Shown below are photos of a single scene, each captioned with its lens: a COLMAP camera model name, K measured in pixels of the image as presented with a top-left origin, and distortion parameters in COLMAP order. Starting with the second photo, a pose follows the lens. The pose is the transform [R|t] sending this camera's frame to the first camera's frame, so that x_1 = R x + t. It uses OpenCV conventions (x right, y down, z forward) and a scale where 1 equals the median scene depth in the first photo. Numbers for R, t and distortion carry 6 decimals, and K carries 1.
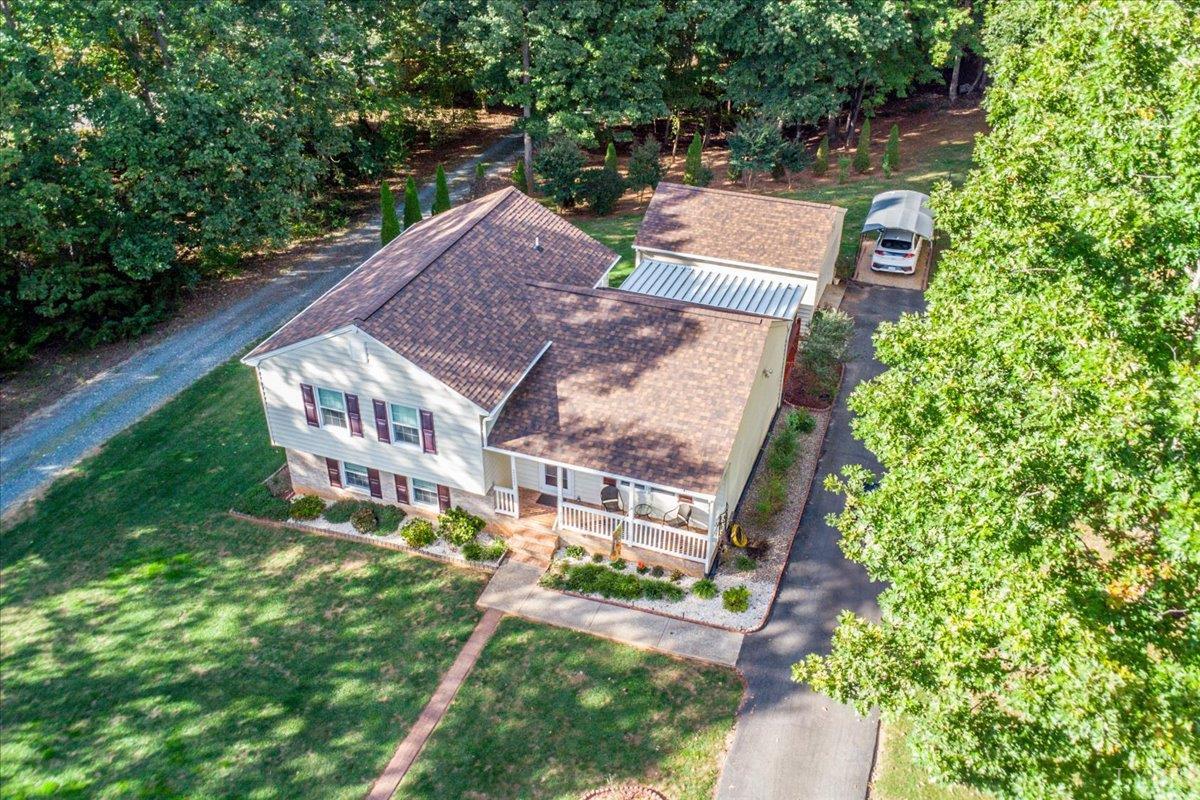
lens RADIAL K [[1098.7, 0, 601.8], [0, 1098.7, 398.4], [0, 0, 1]] dist [-0.008009, 0.000000]
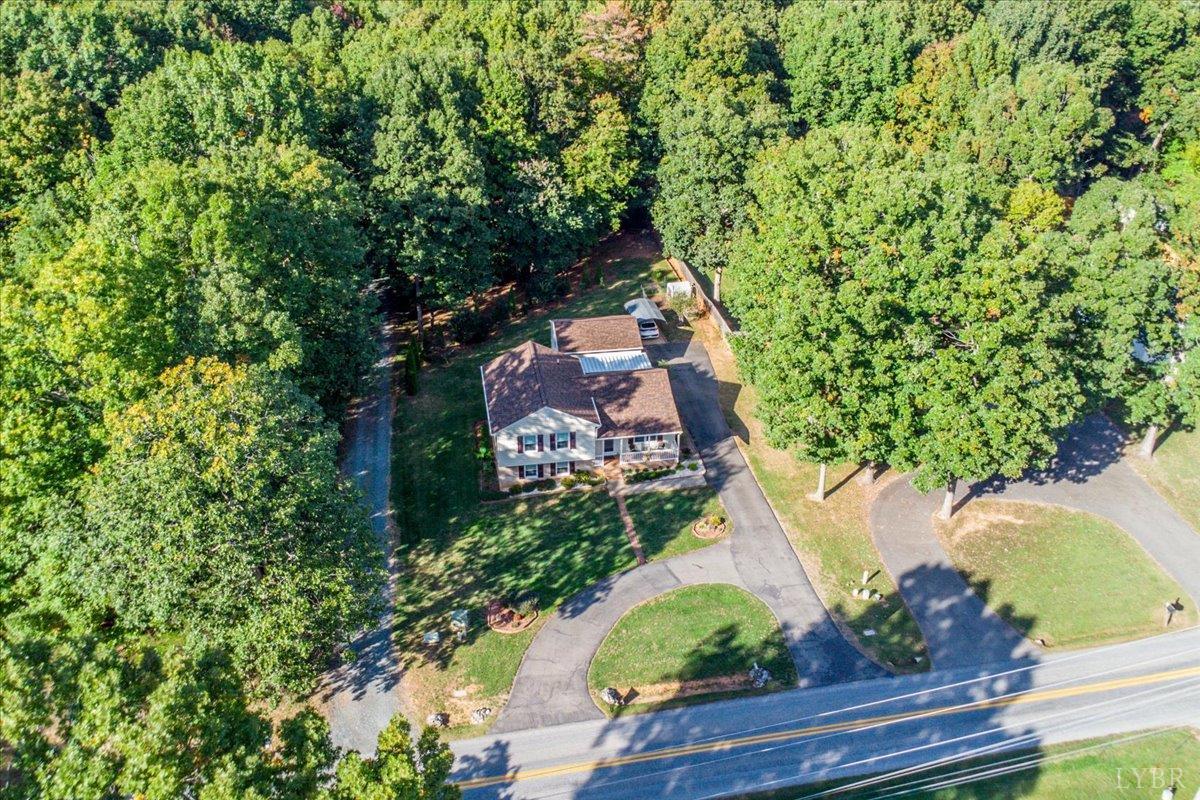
lens RADIAL K [[1180.6, 0, 605.2], [0, 1180.6, 400.6], [0, 0, 1]] dist [0.024928, 0.000000]
pose [[0.871444, -0.247565, 0.423435, -1.241510], [0.269804, 0.962885, 0.007694, -0.061241], [-0.409624, 0.107539, 0.905894, -1.581760]]
